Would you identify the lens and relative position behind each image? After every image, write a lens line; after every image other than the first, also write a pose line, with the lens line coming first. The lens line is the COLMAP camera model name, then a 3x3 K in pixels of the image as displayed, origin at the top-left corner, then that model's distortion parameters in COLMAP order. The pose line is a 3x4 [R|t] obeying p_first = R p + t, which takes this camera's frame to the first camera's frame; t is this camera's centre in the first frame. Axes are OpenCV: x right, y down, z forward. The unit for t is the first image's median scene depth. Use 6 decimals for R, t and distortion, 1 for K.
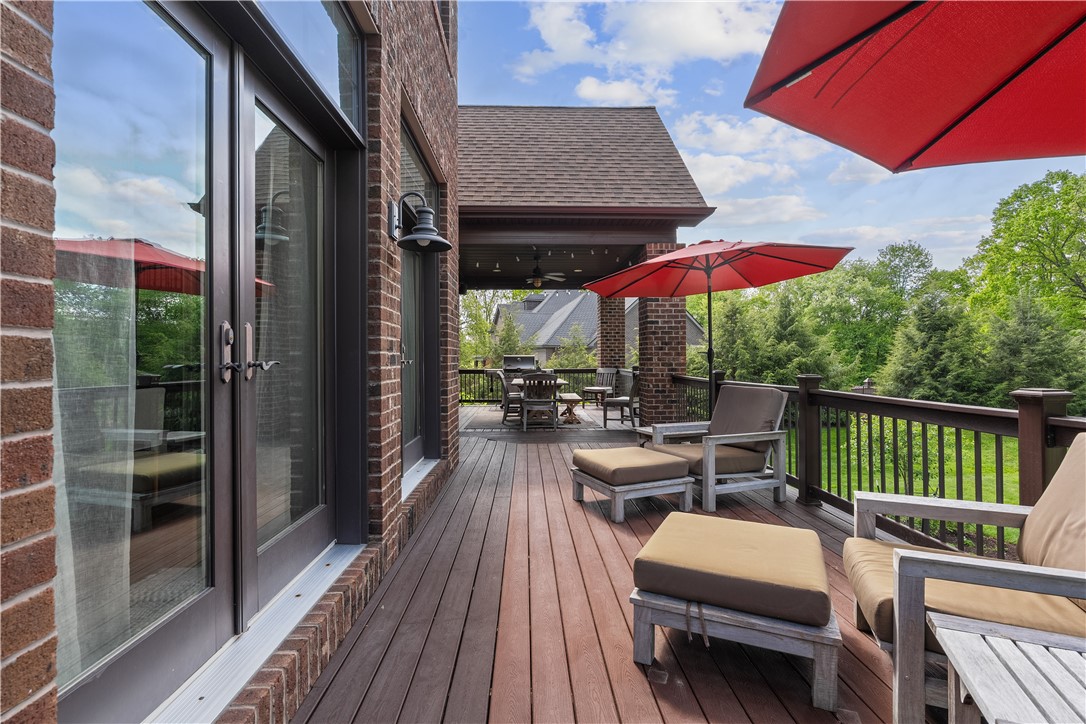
lens RADIAL K [[498.5, 0, 543.5], [0, 498.5, 359.9], [0, 0, 1]] dist [-0.003997, 0.000540]
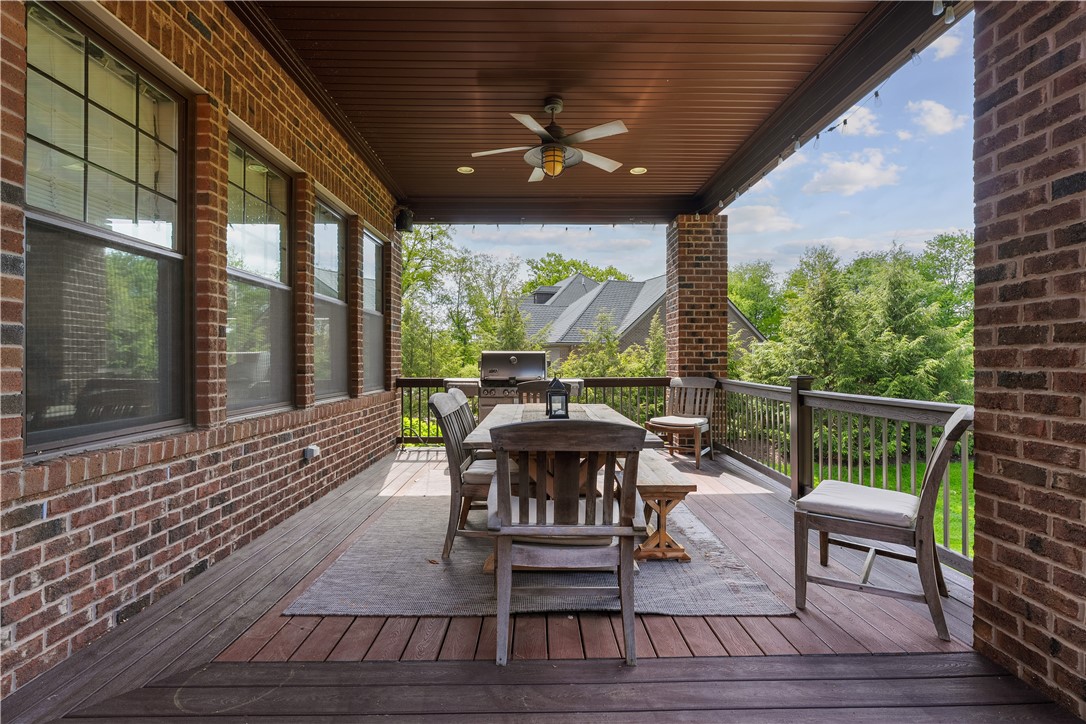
lens RADIAL K [[498.5, 0, 543.1], [0, 498.5, 362.8], [0, 0, 1]] dist [-0.003997, 0.000540]
pose [[0.999697, 0.002904, -0.024437, -0.004626], [-0.002816, 0.999989, 0.003630, 0.000449], [0.024447, -0.003560, 0.999695, 0.266293]]
